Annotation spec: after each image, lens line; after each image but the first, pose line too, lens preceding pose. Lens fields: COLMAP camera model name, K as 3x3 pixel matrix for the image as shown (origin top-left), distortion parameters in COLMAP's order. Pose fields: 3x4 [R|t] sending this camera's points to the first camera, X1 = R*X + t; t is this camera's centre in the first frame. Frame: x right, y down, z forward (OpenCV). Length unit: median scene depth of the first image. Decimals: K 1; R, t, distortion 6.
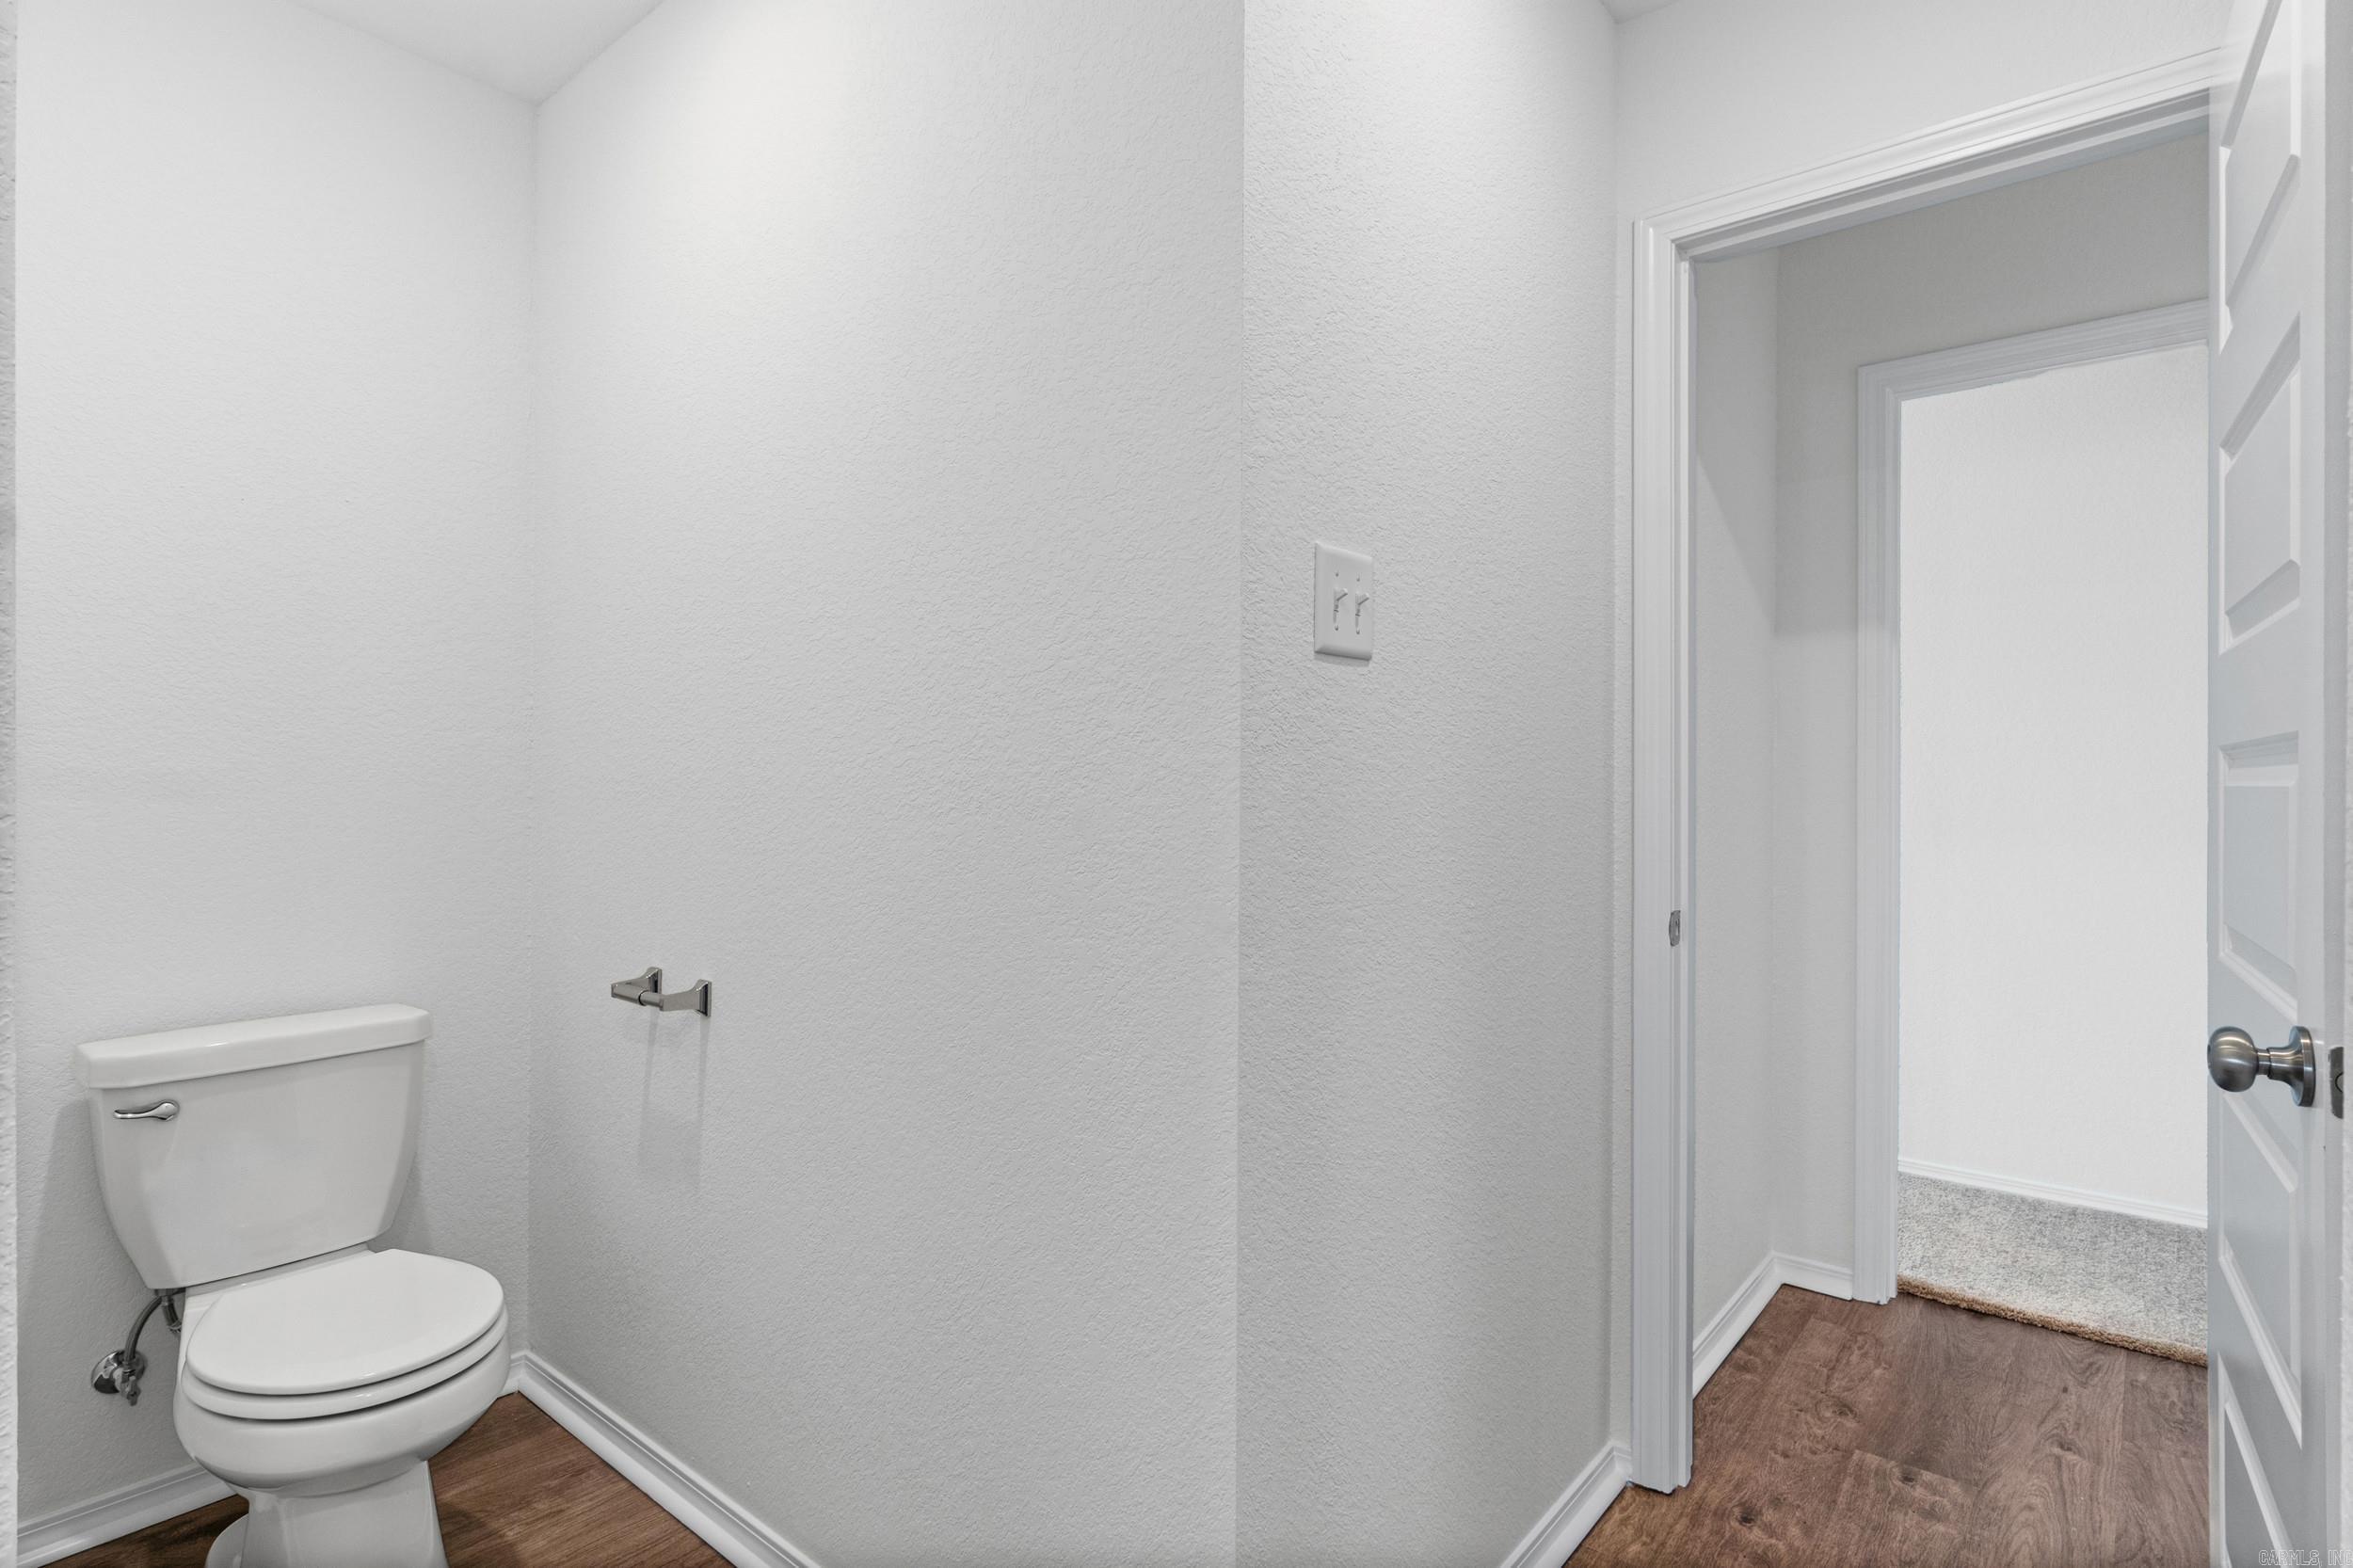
lens RADIAL K [[1188.7, 0, 1156.7], [0, 1188.7, 771.8], [0, 0, 1]] dist [-0.006391, 0.000433]
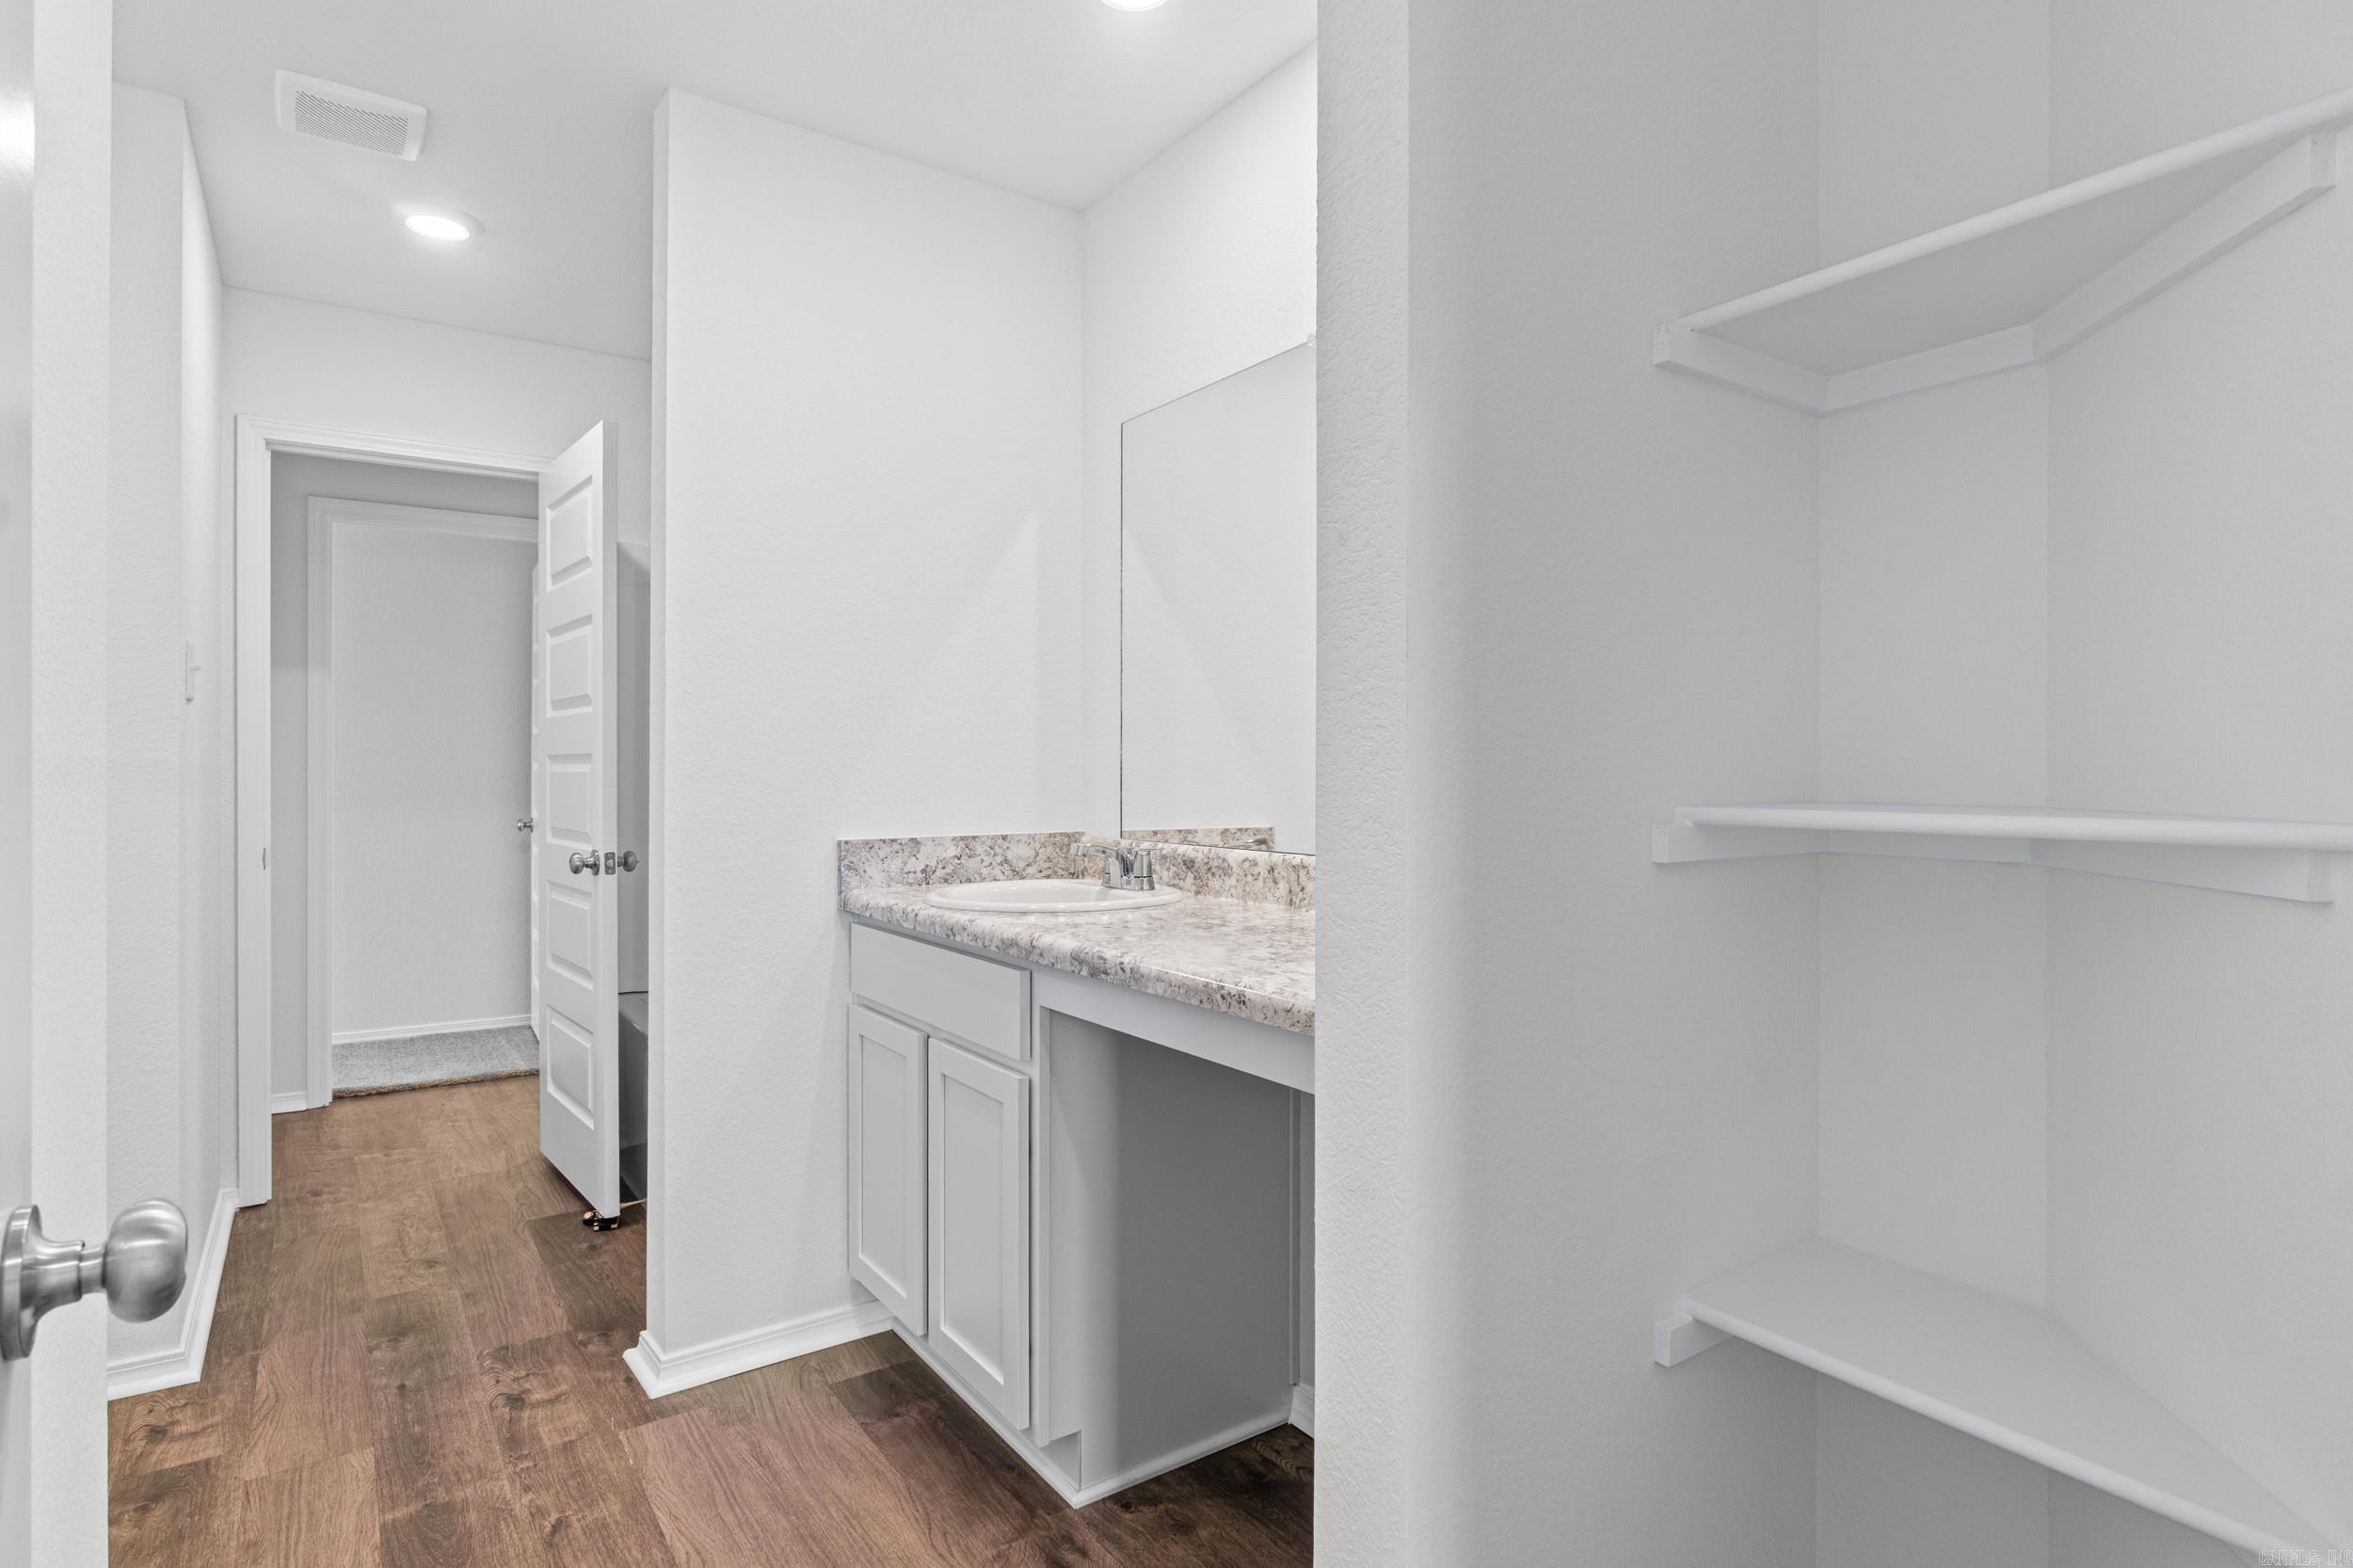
lens RADIAL K [[1188.7, 0, 1156.7], [0, 1188.7, 771.8], [0, 0, 1]] dist [-0.006391, 0.000433]
pose [[0.252579, -0.004082, 0.967568, -0.845913], [-0.006125, 0.999964, 0.005818, -0.006726], [-0.967557, -0.007396, 0.252545, -0.610704]]
